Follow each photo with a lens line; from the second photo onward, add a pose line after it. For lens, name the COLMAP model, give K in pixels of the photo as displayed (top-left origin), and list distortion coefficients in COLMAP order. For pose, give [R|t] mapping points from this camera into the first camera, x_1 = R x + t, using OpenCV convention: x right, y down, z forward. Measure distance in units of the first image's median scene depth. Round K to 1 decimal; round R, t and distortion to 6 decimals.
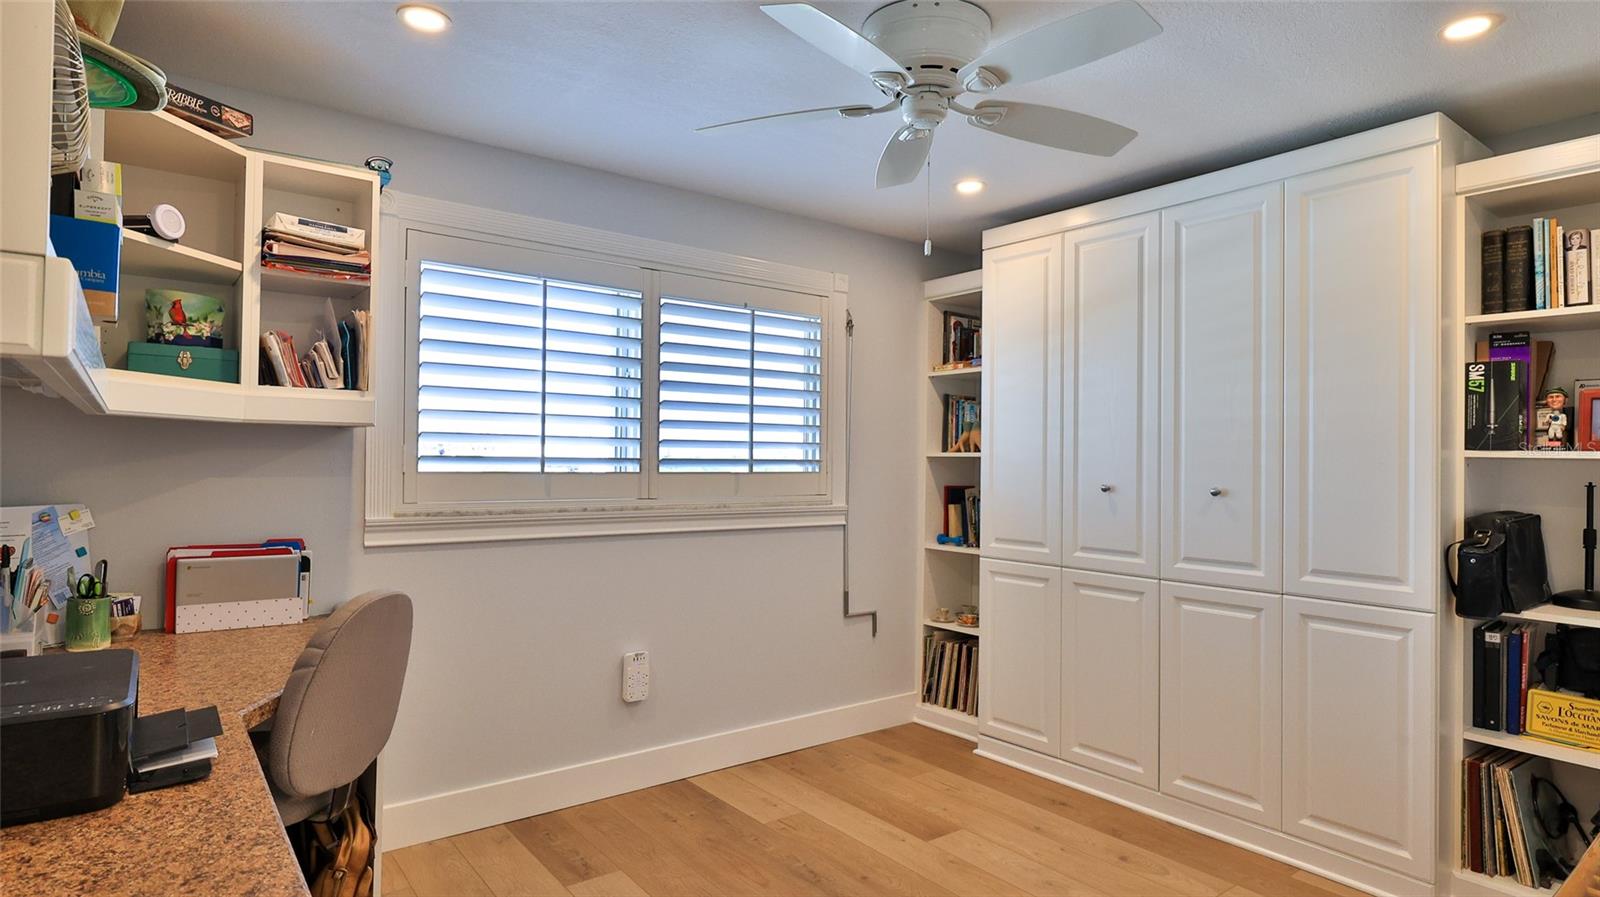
lens RADIAL K [[854.9, 0, 800.0], [0, 854.9, 448.5], [0, 0, 1]] dist [0.000062, 0.000490]
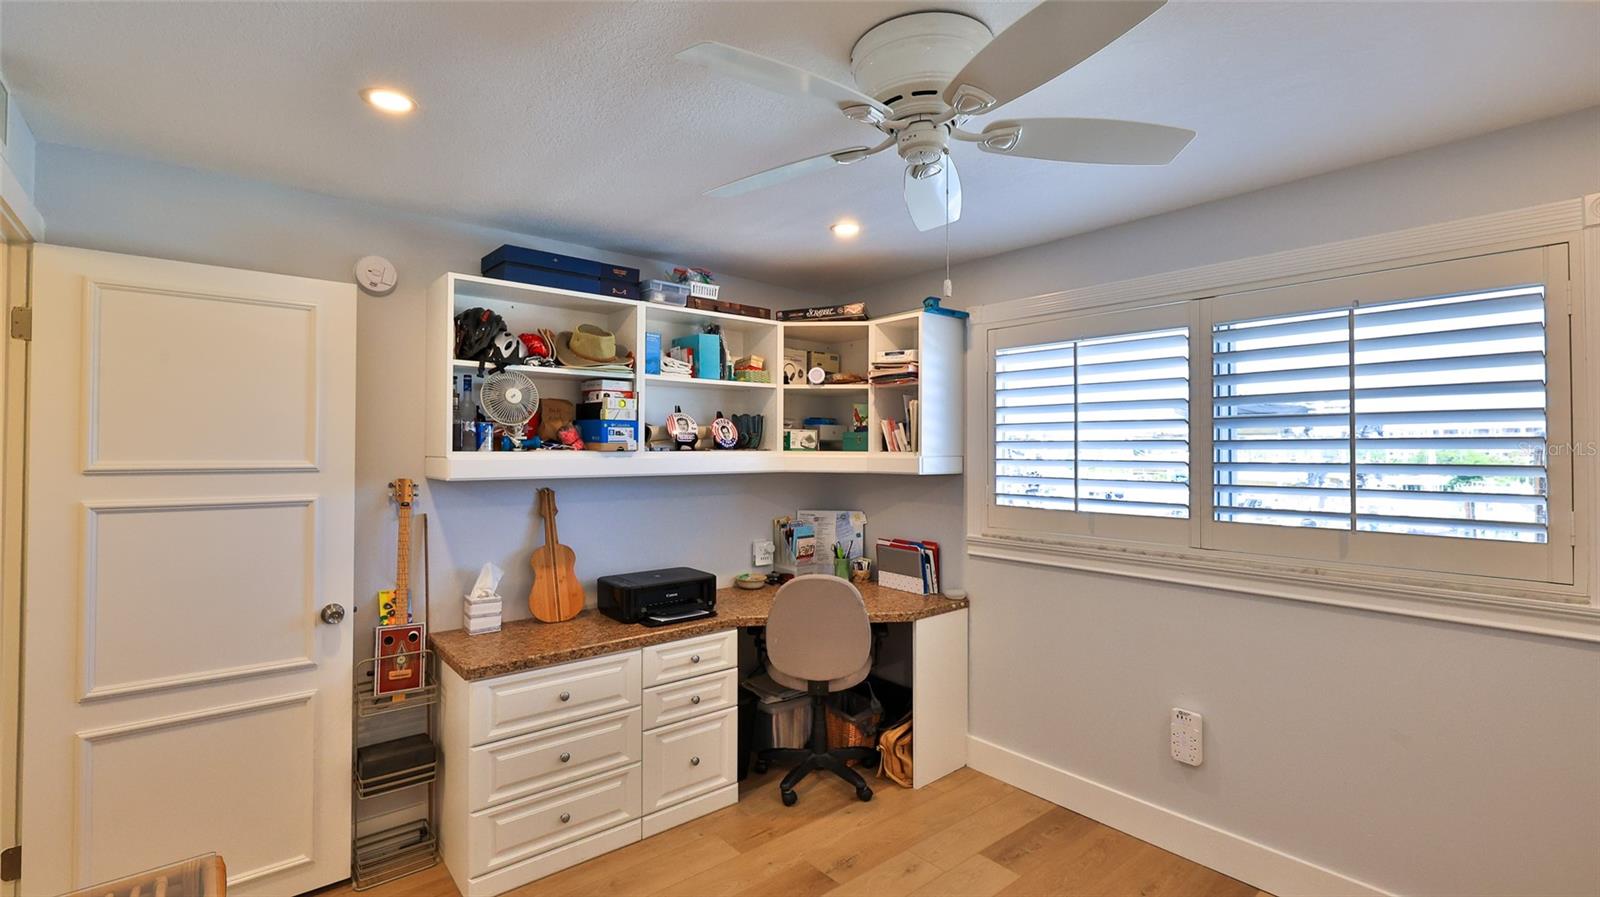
lens RADIAL K [[705.9, 0, 796.4], [0, 705.9, 442.4], [0, 0, 1]] dist [0.001176, -0.000043]
pose [[0.042249, -0.022822, -0.998846, 0.756437], [0.011189, 0.999687, -0.022368, -0.057570], [0.999044, -0.010231, 0.042492, 0.718114]]
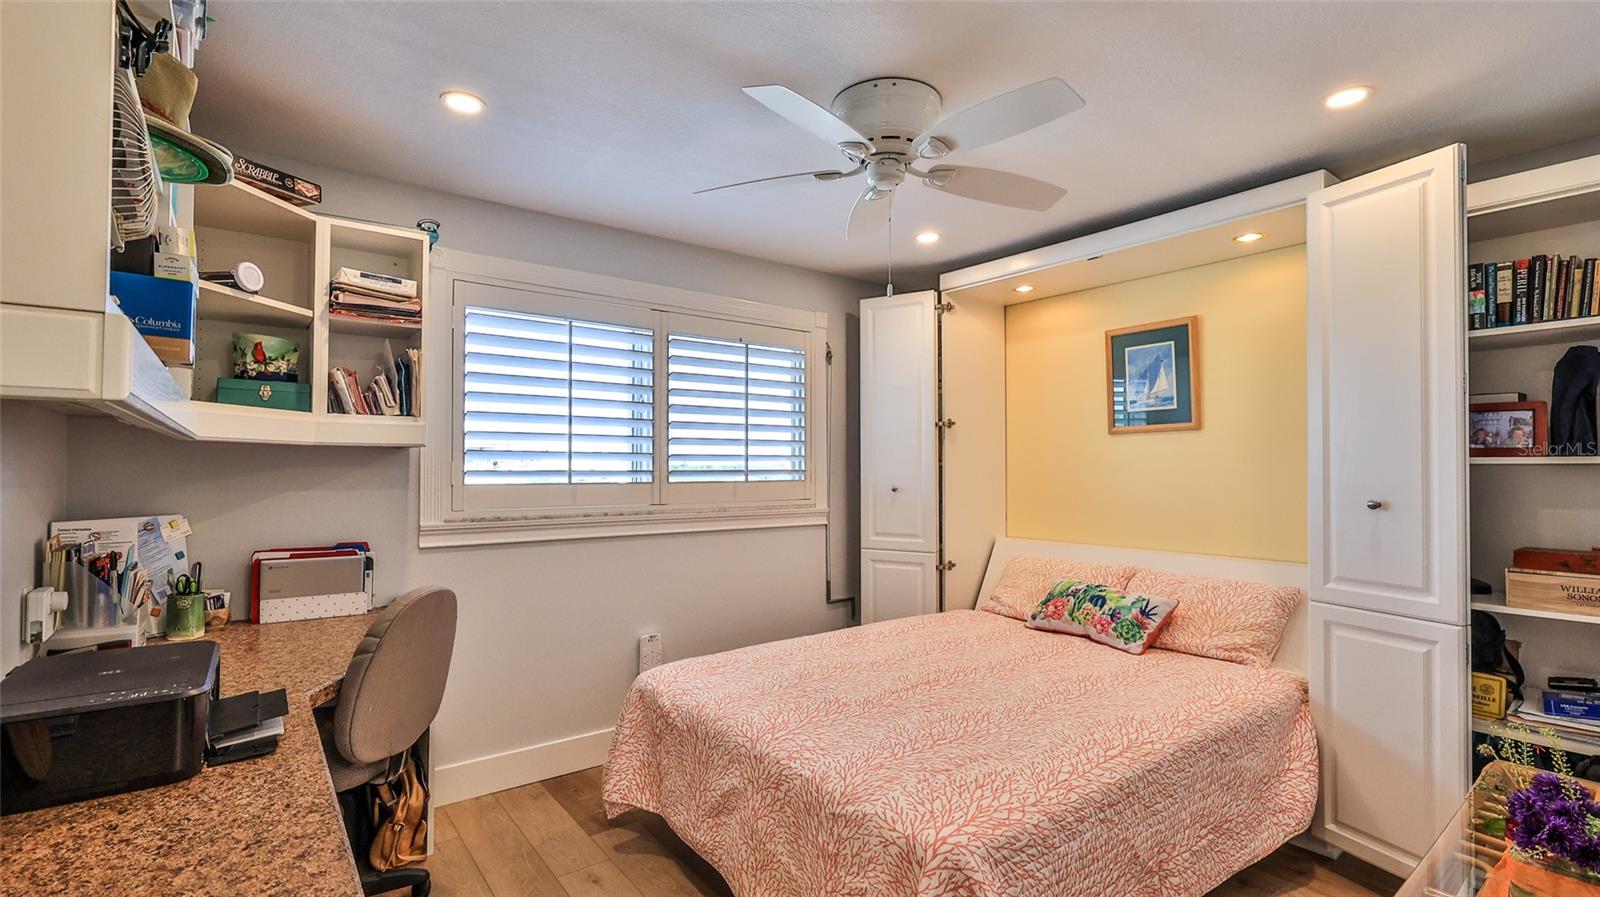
lens RADIAL K [[718.1, 0, 787.6], [0, 718.1, 454.8], [0, 0, 1]] dist [-0.000270, -0.000133]
pose [[0.999919, -0.010983, -0.006442, 0.009078], [0.010949, 0.999926, -0.005223, -0.004001], [0.006499, 0.005152, 0.999966, 0.008677]]
